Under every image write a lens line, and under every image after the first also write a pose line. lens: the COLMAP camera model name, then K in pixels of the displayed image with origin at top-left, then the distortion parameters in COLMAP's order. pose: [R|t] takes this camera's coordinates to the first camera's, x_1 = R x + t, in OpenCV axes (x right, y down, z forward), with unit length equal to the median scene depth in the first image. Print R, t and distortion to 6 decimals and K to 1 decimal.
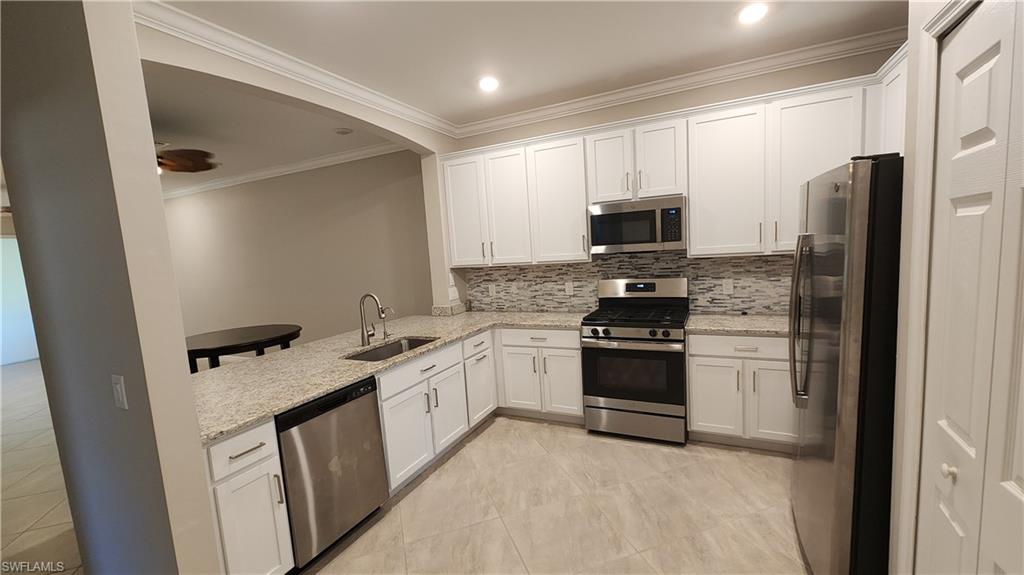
lens RADIAL K [[416.4, 0, 515.6], [0, 416.4, 294.0], [0, 0, 1]] dist [0.002006, 0.000318]
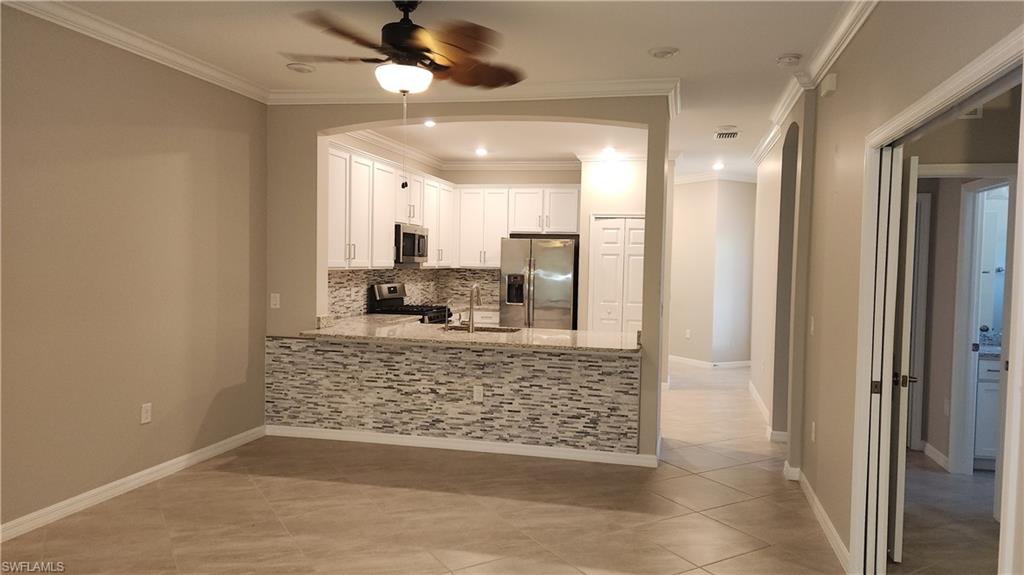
lens RADIAL K [[685.6, 0, 527.8], [0, 685.6, 287.3], [0, 0, 1]] dist [0.074806, -0.067859]
pose [[-0.225051, 0.022008, 0.974098, -1.954630], [0.102006, 0.994783, 0.001092, 0.016150], [-0.968993, 0.099610, -0.226122, 1.121816]]
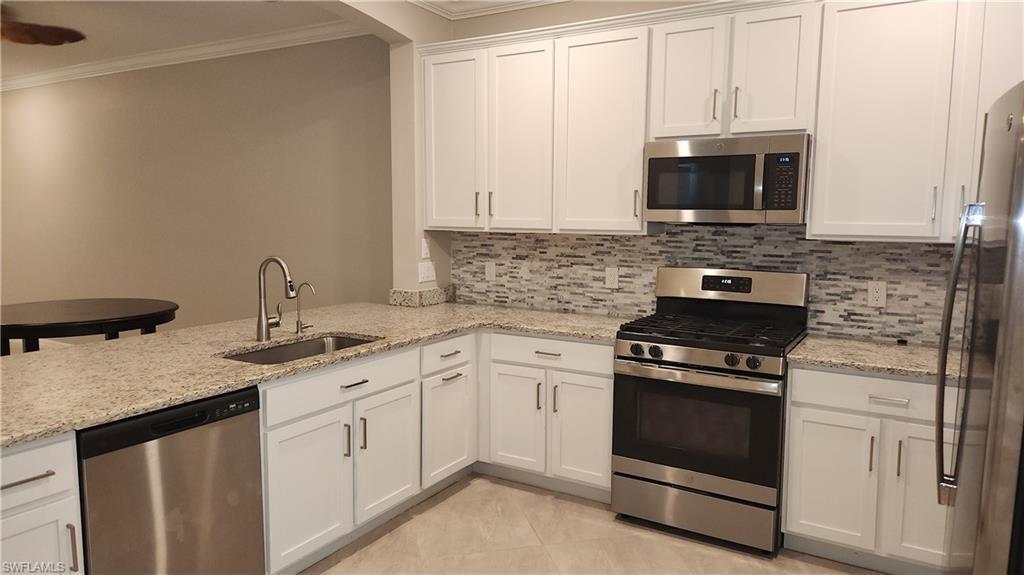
lens RADIAL K [[685.6, 0, 523.2], [0, 685.6, 282.0], [0, 0, 1]] dist [0.074806, -0.067859]
pose [[0.994139, 0.078968, -0.073834, 0.087210], [-0.079515, 0.996824, -0.004491, 0.009309], [0.073245, 0.010336, 0.997260, -0.006893]]
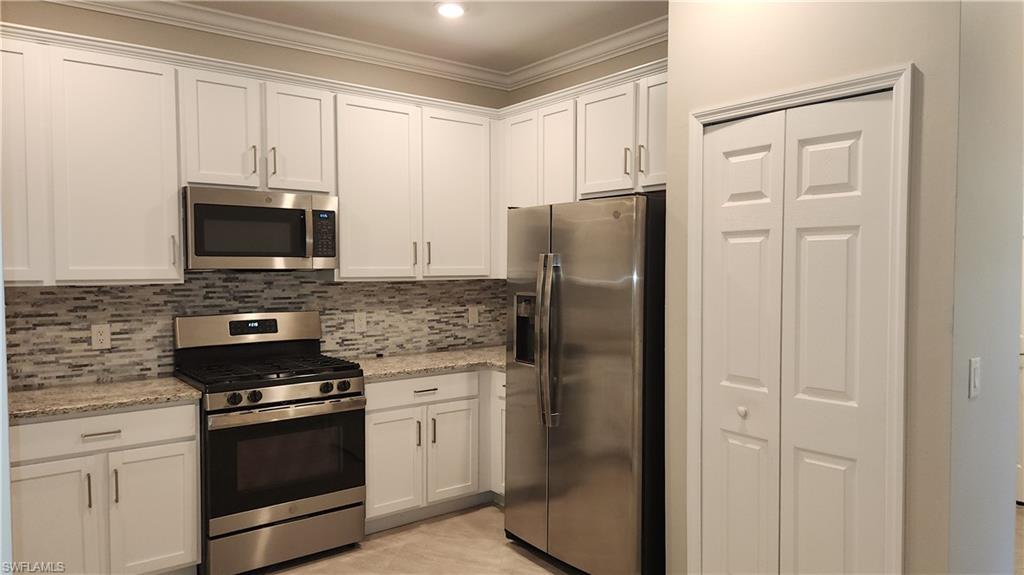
lens RADIAL K [[685.6, 0, 520.8], [0, 685.6, 288.7], [0, 0, 1]] dist [0.074806, -0.067859]
pose [[0.442293, 0.031519, 0.896317, -0.483619], [0.073887, 0.994705, -0.071439, 0.032773], [-0.893822, 0.097823, 0.437622, 0.181010]]
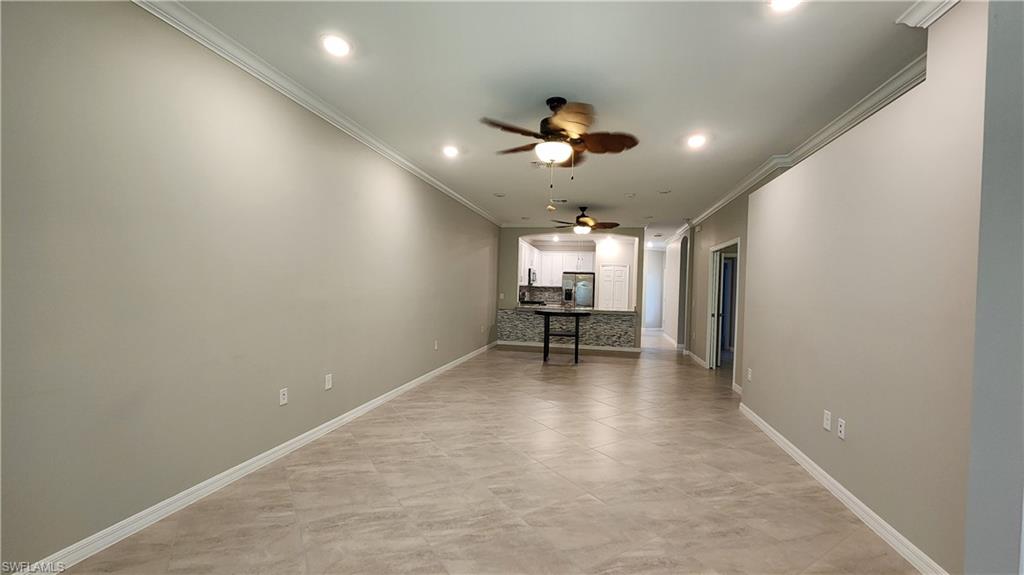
lens RADIAL K [[416.4, 0, 514.4], [0, 416.4, 291.1], [0, 0, 1]] dist [0.002006, 0.000318]
pose [[-0.236315, 0.048847, 0.970448, -2.935255], [0.096010, 0.995022, -0.026704, 0.037784], [-0.966922, 0.086862, -0.239828, 1.915834]]
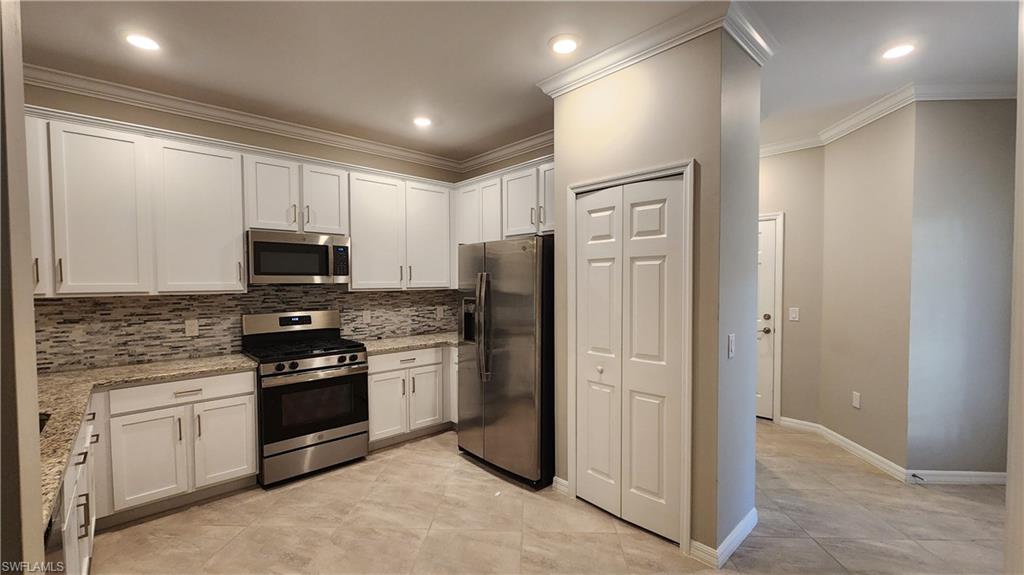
lens RADIAL K [[416.4, 0, 512.9], [0, 416.4, 292.8], [0, 0, 1]] dist [0.002006, 0.000318]
pose [[0.367204, 0.034060, 0.929517, -0.447030], [0.086087, 0.993796, -0.070424, 0.033612], [-0.926148, 0.105879, 0.361993, 0.168462]]
